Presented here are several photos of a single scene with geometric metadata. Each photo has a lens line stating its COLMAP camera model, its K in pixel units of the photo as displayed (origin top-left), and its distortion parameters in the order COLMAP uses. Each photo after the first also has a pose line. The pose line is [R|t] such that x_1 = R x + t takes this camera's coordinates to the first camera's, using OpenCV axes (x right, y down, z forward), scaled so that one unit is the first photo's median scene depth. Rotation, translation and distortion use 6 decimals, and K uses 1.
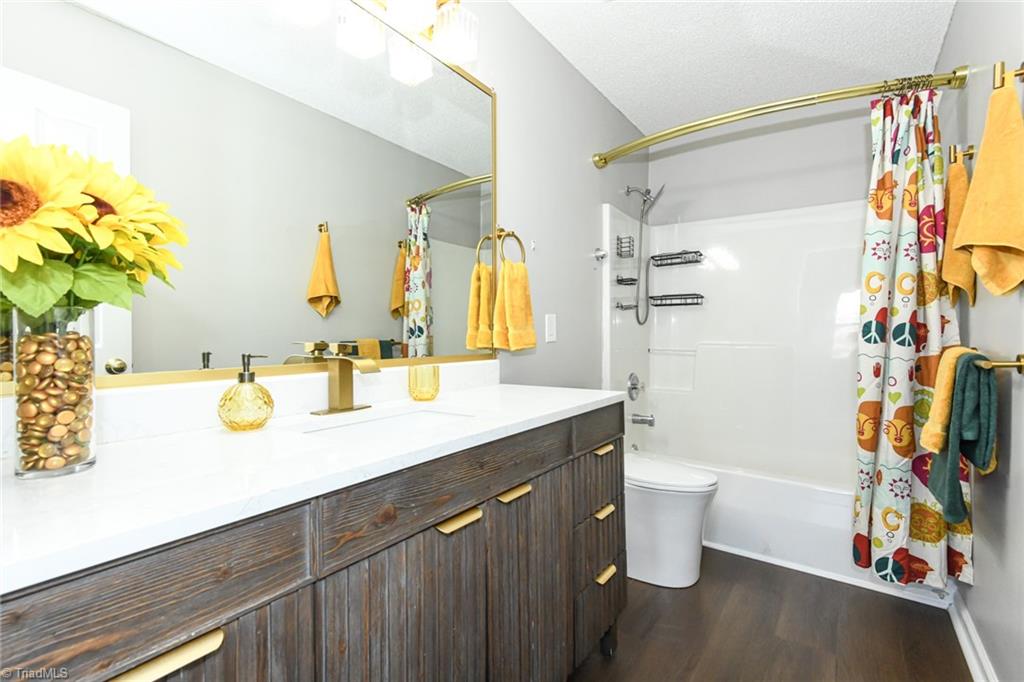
lens RADIAL K [[480.3, 0, 503.5], [0, 480.3, 344.6], [0, 0, 1]] dist [-0.001677, -0.000252]
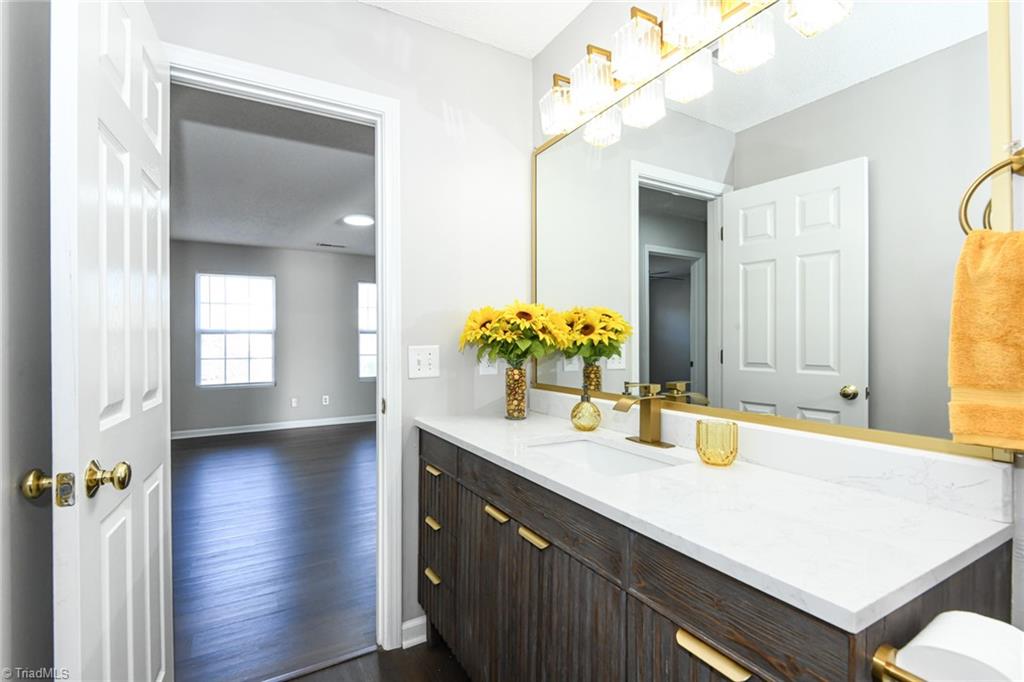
lens RADIAL K [[480.3, 0, 503.5], [0, 480.3, 344.6], [0, 0, 1]] dist [-0.001677, -0.000252]
pose [[-0.411875, -0.002105, -0.911238, 0.956864], [-0.014749, 0.999882, 0.004357, -0.104210], [0.911121, 0.015235, -0.411858, 1.314413]]
